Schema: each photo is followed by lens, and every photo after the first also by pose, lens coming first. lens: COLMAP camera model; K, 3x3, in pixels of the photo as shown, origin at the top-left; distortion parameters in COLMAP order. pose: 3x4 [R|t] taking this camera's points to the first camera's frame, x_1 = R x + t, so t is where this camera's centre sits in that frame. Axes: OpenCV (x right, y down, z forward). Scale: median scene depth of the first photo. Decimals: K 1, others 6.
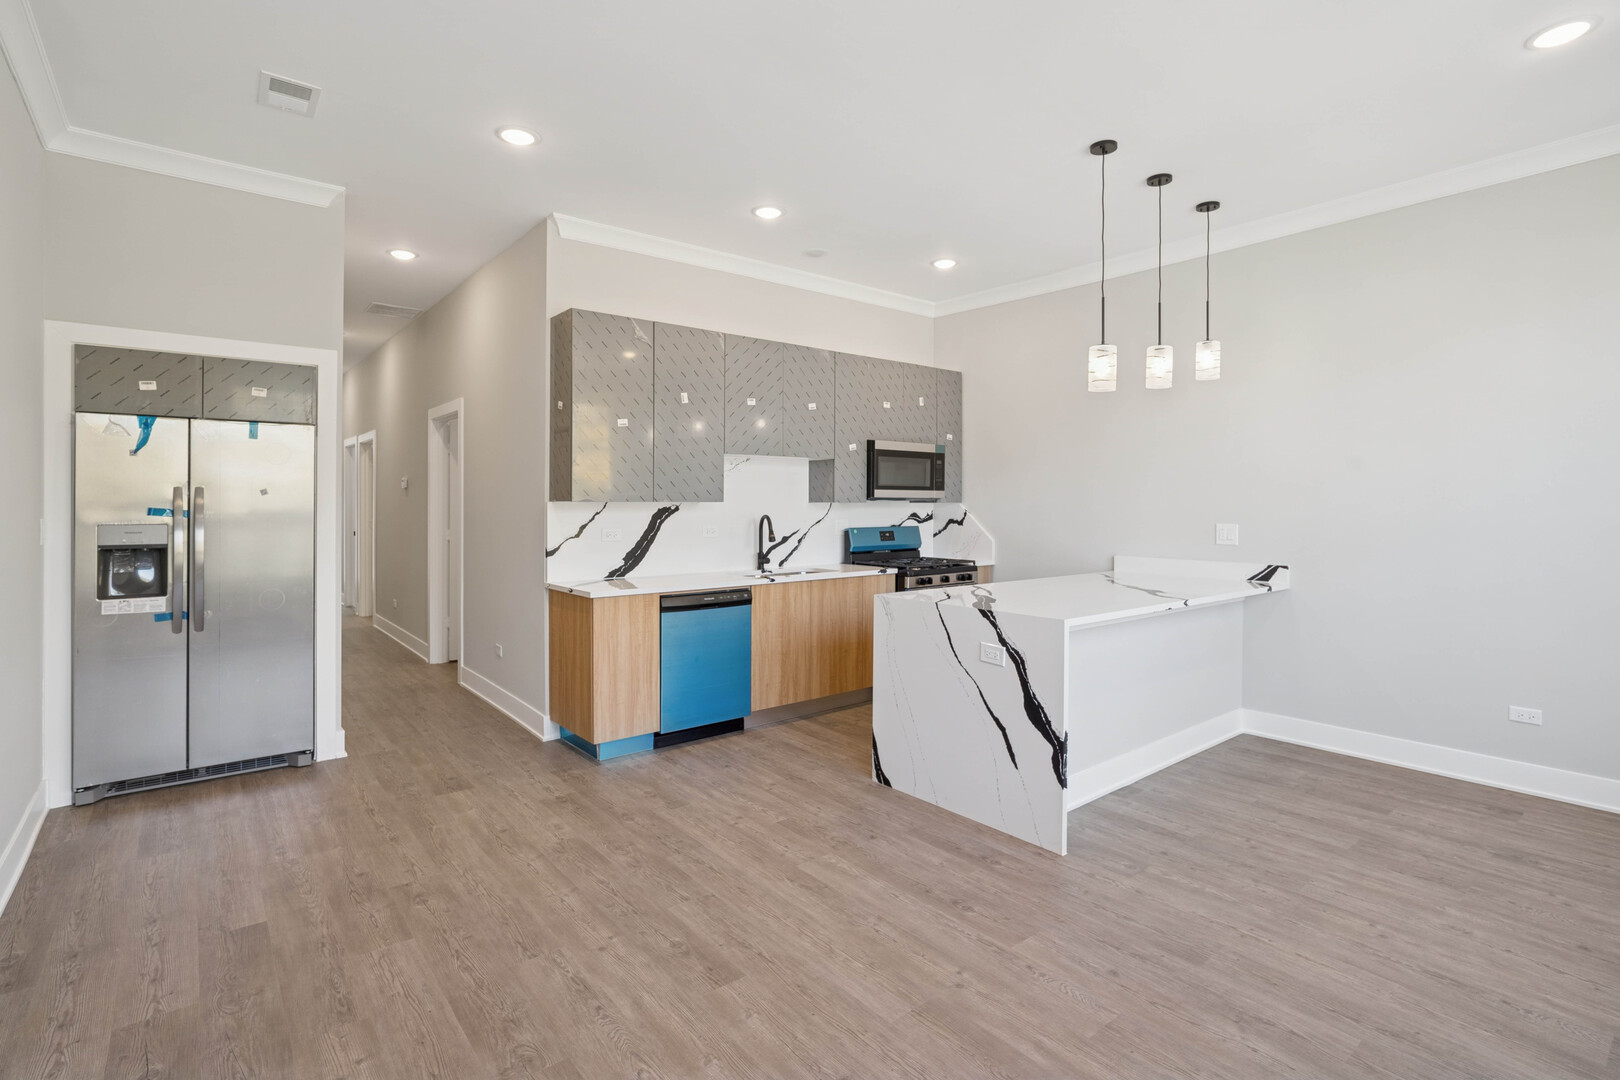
lens RADIAL K [[788.9, 0, 803.6], [0, 788.9, 501.6], [0, 0, 1]] dist [-0.014975, 0.006587]
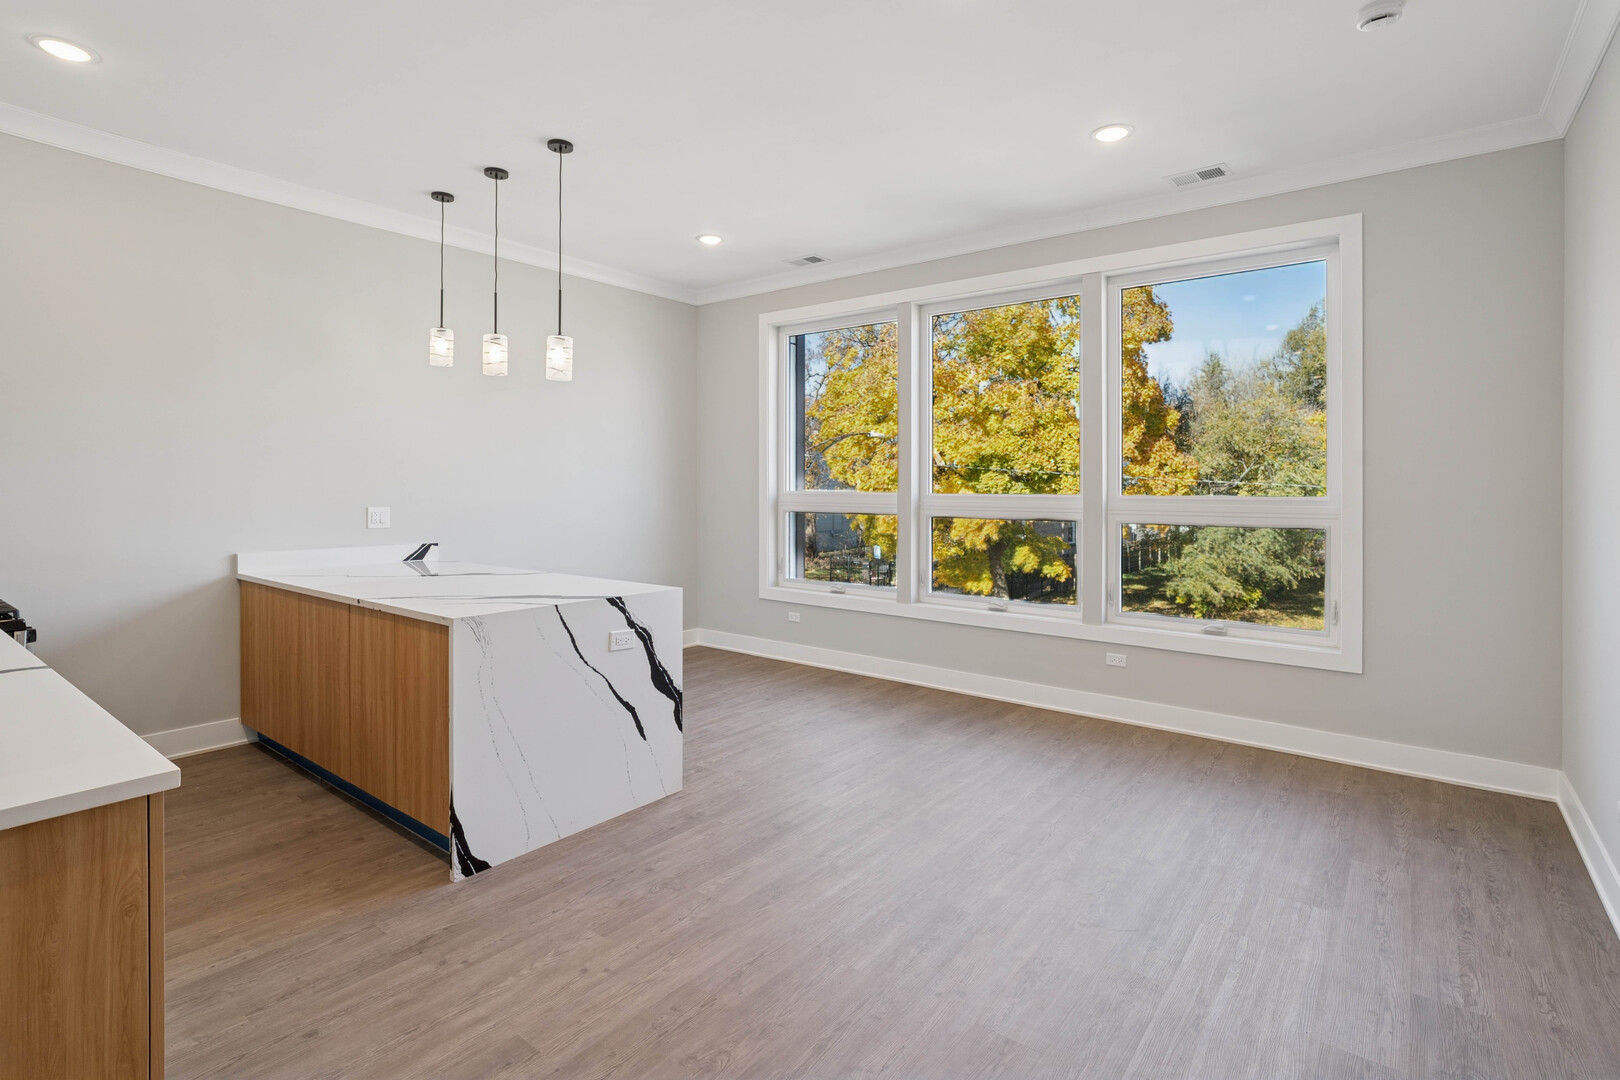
lens RADIAL K [[788.9, 0, 820.2], [0, 788.9, 494.4], [0, 0, 1]] dist [-0.014975, 0.006587]
pose [[-0.246870, -0.012212, 0.968972, -0.722322], [-0.005812, 0.999921, 0.011122, -0.002071], [-0.969031, -0.002886, -0.246921, 0.929577]]
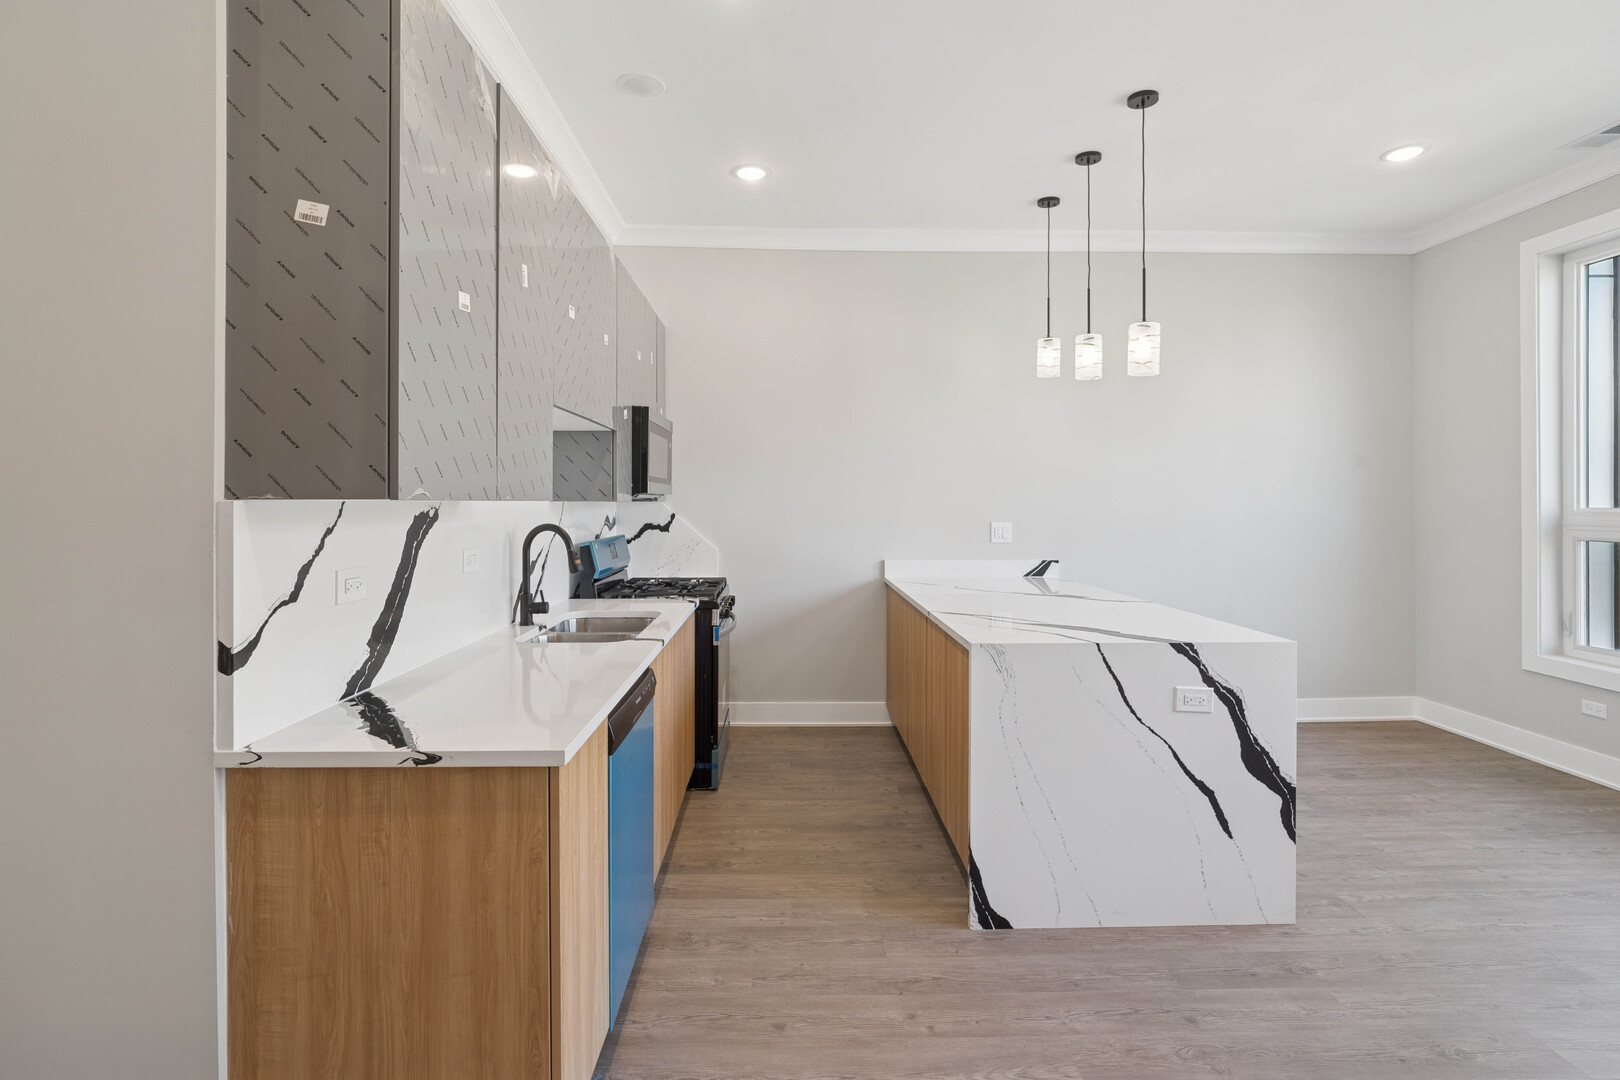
lens RADIAL K [[788.9, 0, 801.9], [0, 788.9, 500.1], [0, 0, 1]] dist [-0.014975, 0.006587]
pose [[0.602369, -0.000272, 0.798218, -0.555675], [-0.000582, 1.000000, 0.000780, -0.000638], [-0.798218, -0.000934, 0.602369, 0.781650]]
